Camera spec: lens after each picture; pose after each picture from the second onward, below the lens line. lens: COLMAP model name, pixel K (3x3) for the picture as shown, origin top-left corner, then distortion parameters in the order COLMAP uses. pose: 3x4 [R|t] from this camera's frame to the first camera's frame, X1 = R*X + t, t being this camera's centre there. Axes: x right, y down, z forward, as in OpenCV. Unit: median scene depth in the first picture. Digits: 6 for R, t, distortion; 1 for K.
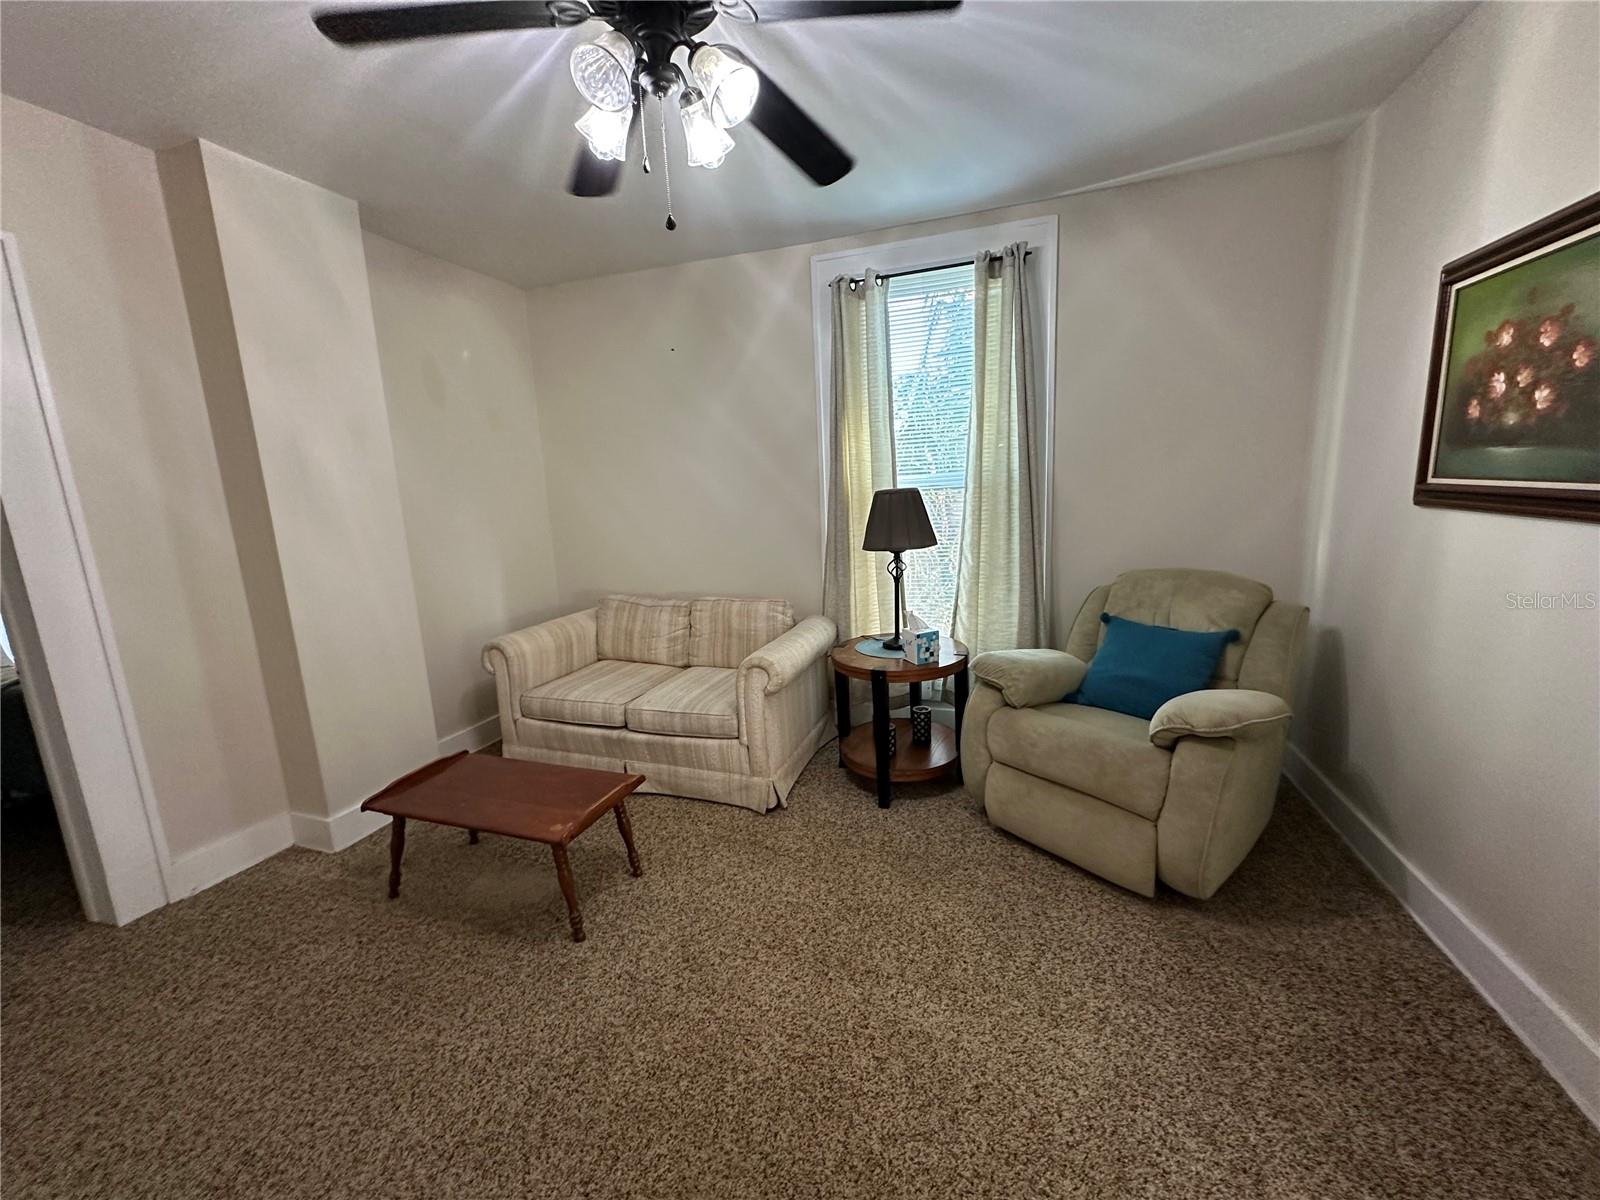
lens RADIAL K [[639.4, 0, 800.5], [0, 639.4, 595.3], [0, 0, 1]] dist [-0.000943, 0.000728]
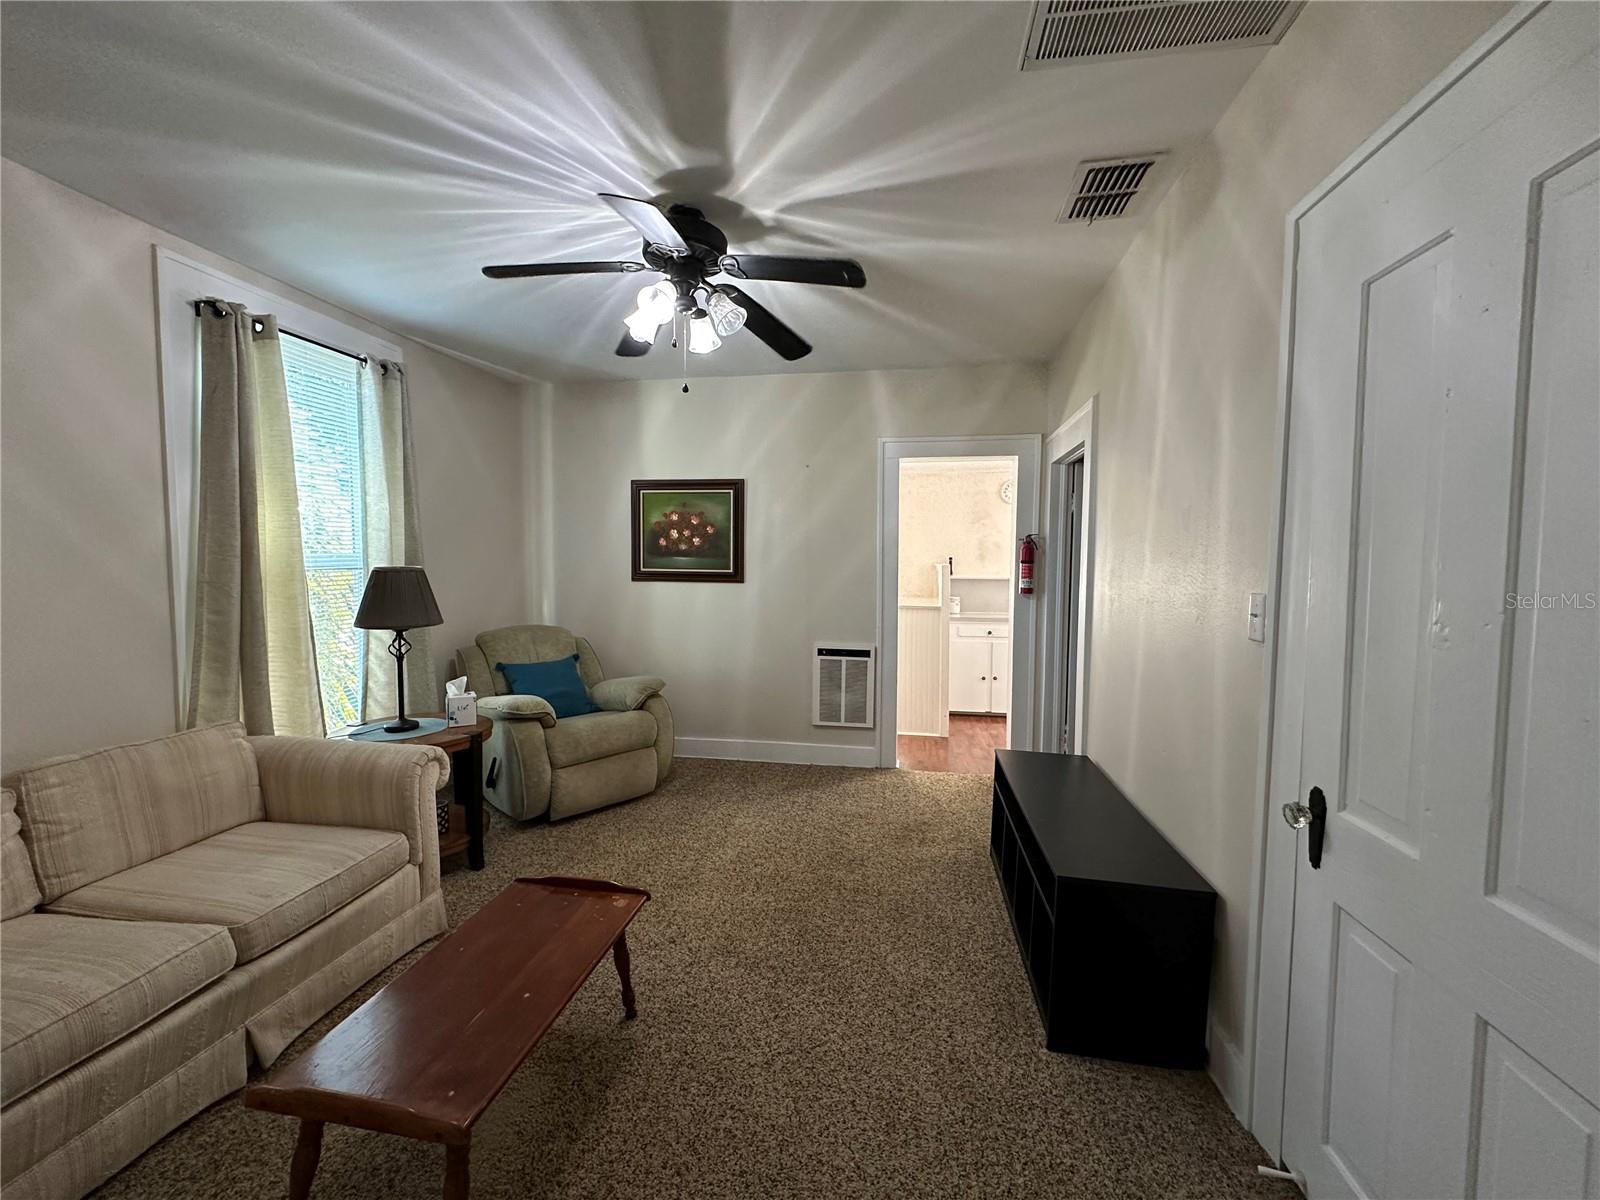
lens RADIAL K [[639.4, 0, 796.9], [0, 639.4, 600.7], [0, 0, 1]] dist [-0.000943, 0.000728]
pose [[-0.169226, -0.012272, 0.985501, -1.443753], [0.176574, 0.983367, 0.042566, -0.071809], [-0.969631, 0.181217, -0.164244, 0.887559]]
